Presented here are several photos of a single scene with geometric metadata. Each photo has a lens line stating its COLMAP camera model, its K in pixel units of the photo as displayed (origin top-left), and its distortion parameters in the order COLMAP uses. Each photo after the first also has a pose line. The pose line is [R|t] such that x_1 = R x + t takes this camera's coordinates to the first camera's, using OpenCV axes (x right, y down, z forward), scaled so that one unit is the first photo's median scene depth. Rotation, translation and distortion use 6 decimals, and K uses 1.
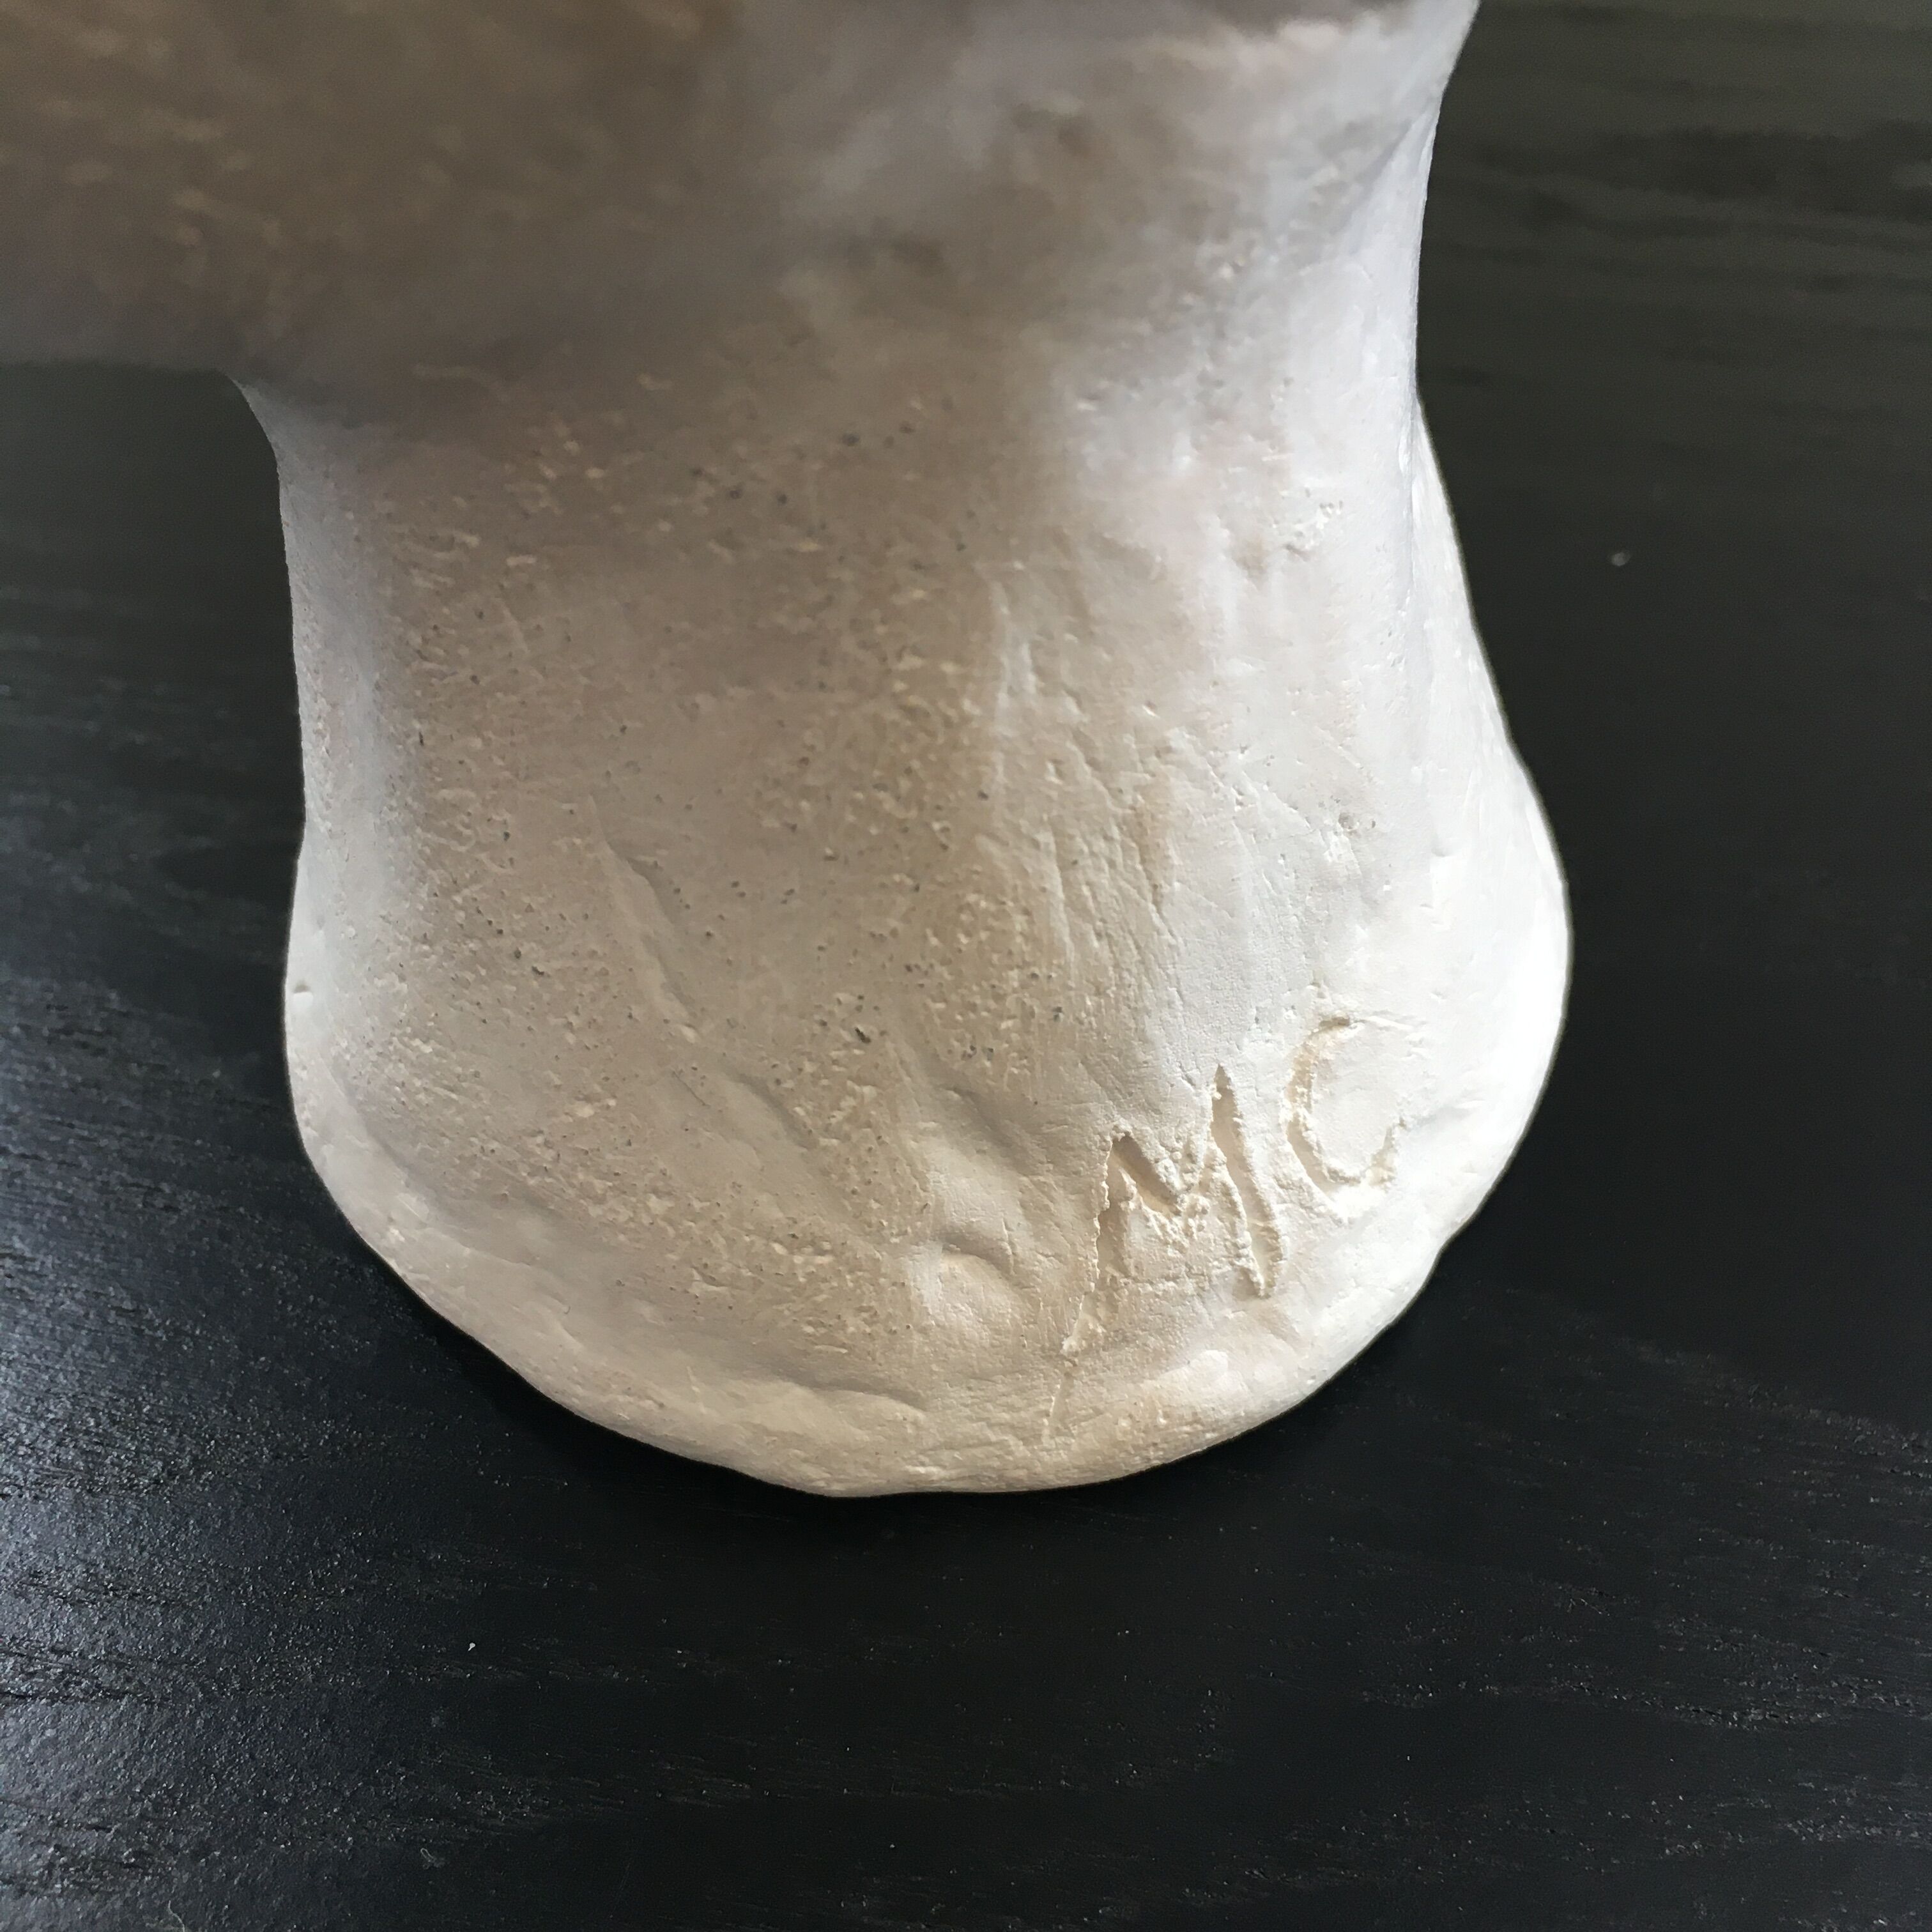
lens RADIAL K [[2255.3, 0, 899.0], [0, 2255.3, 966.1], [0, 0, 1]] dist [0.015825, -0.017315]
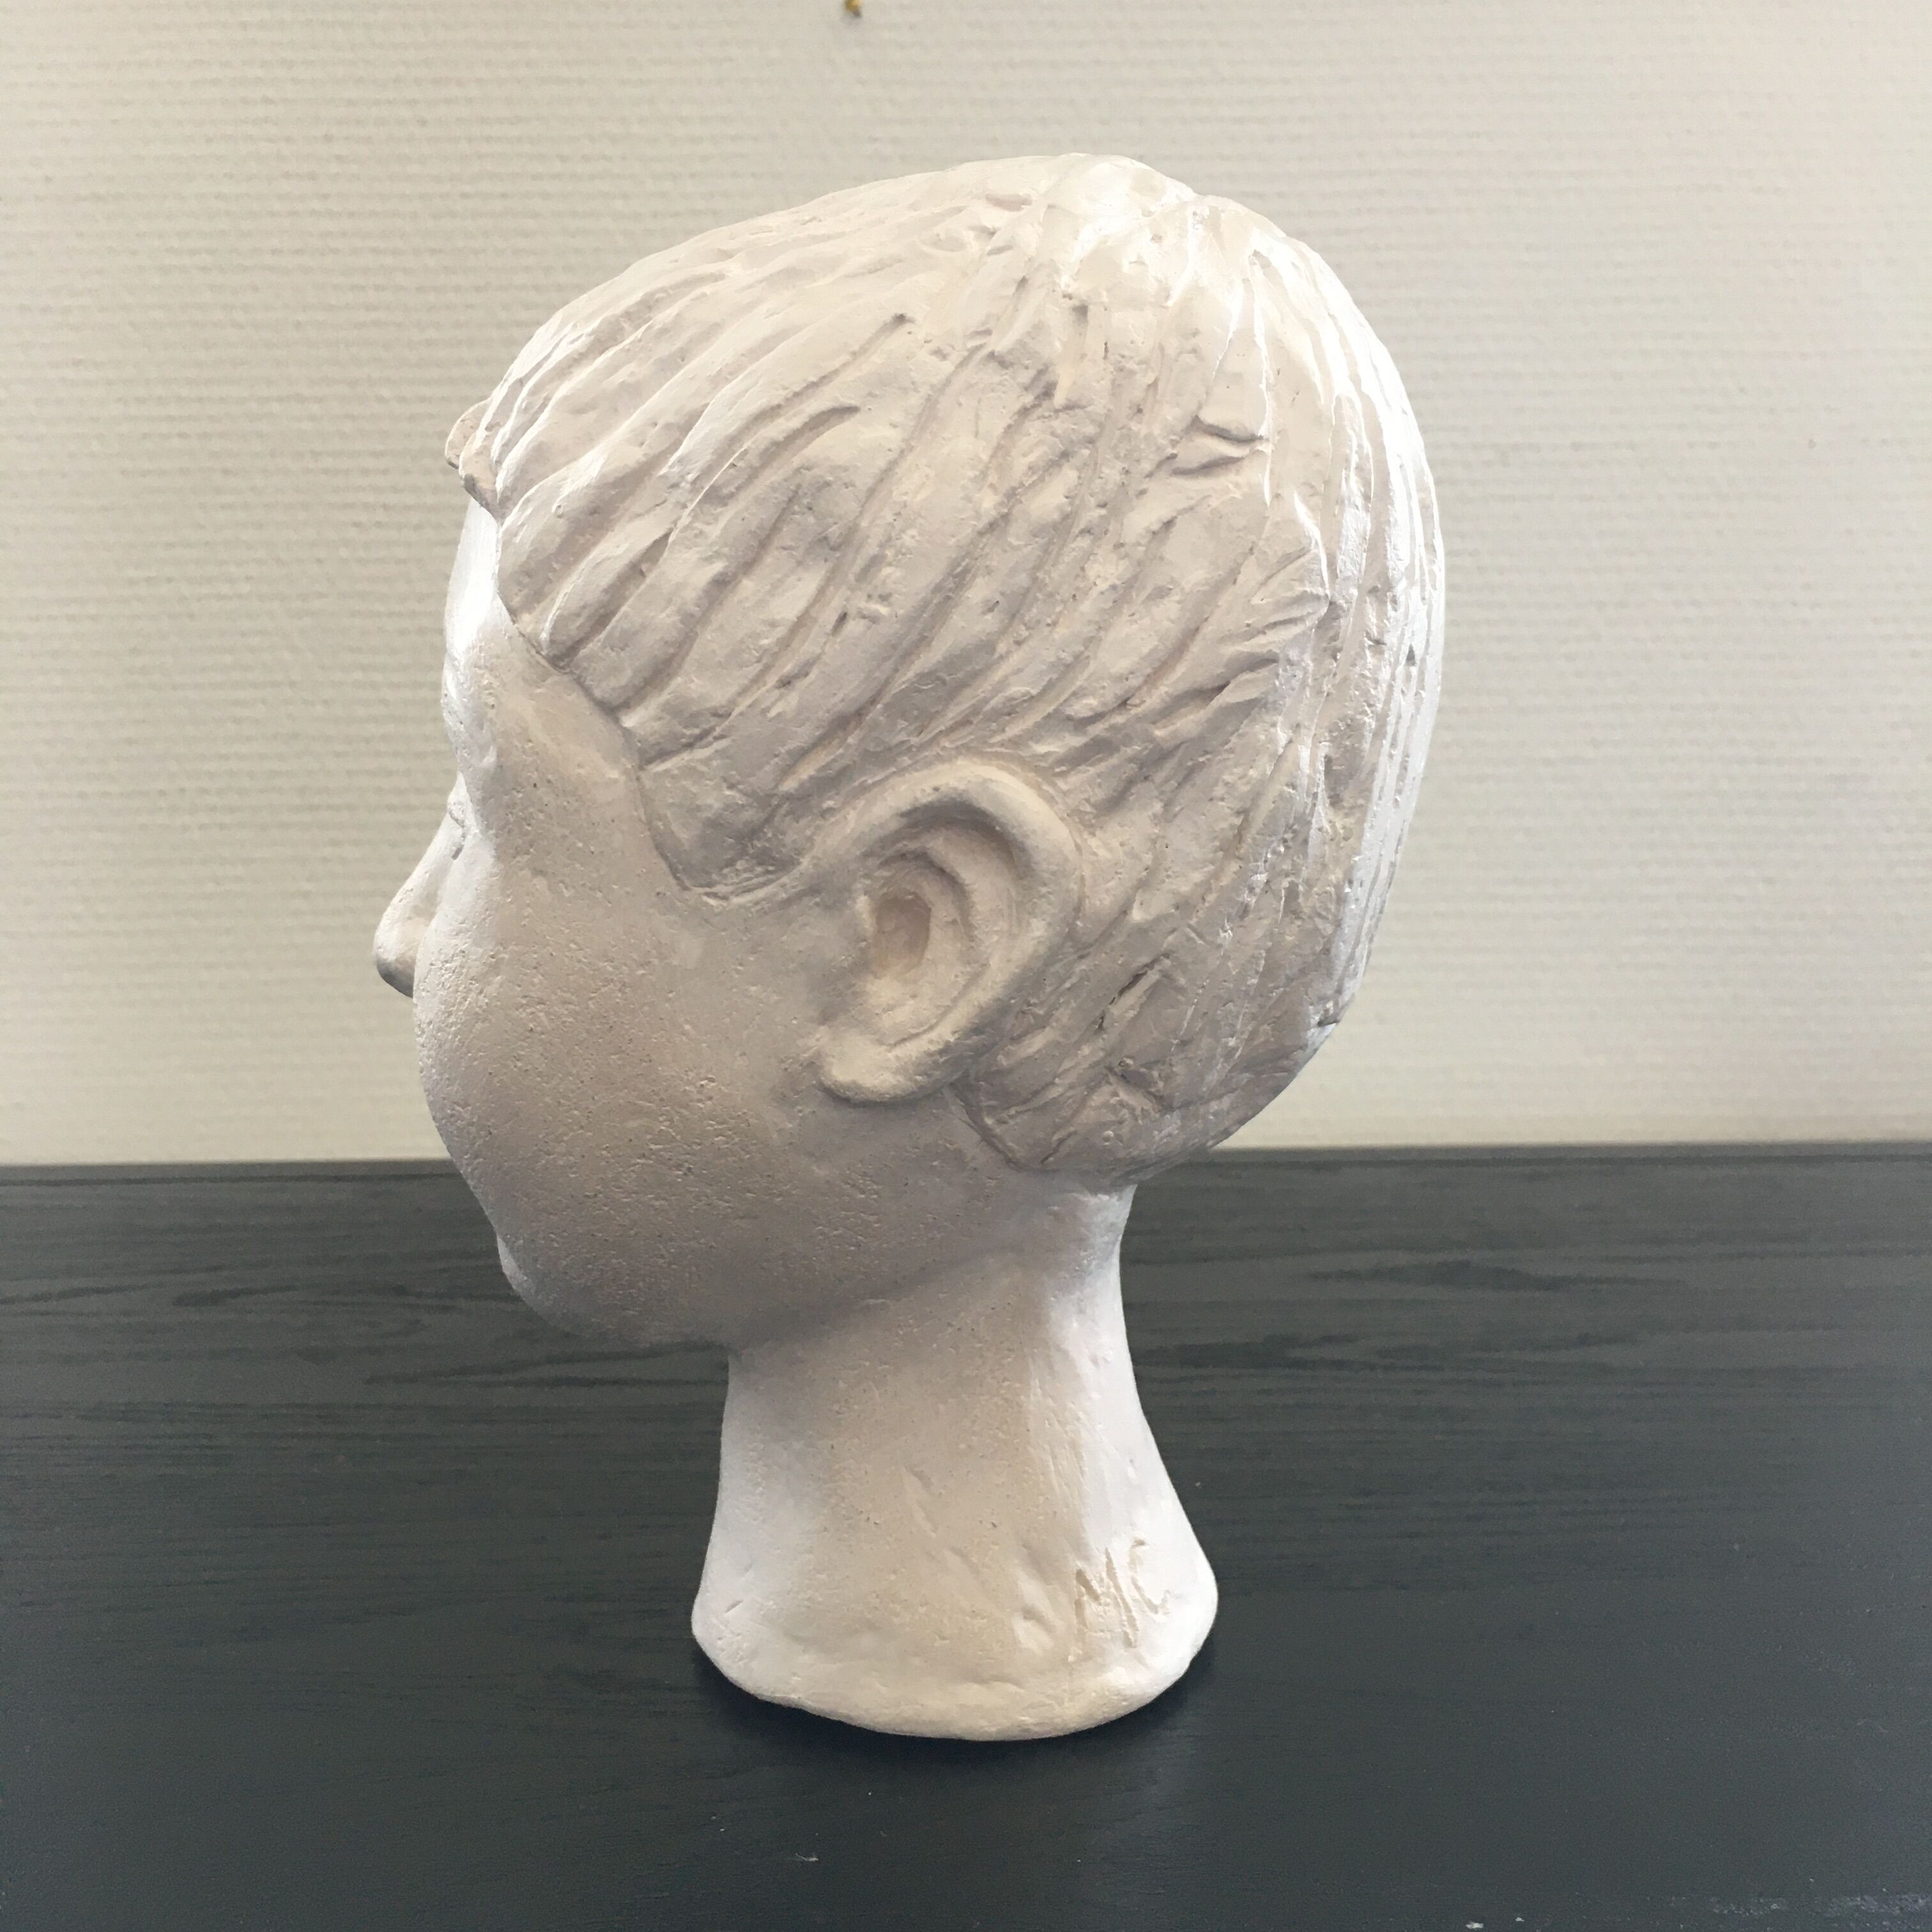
lens RADIAL K [[2255.3, 0, 899.0], [0, 2255.3, 966.1], [0, 0, 1]] dist [0.015825, -0.017315]
pose [[0.977707, -0.006199, 0.209882, -0.729159], [0.134358, 0.786610, -0.602654, 1.180457], [-0.161360, 0.617419, 0.769907, -1.666674]]
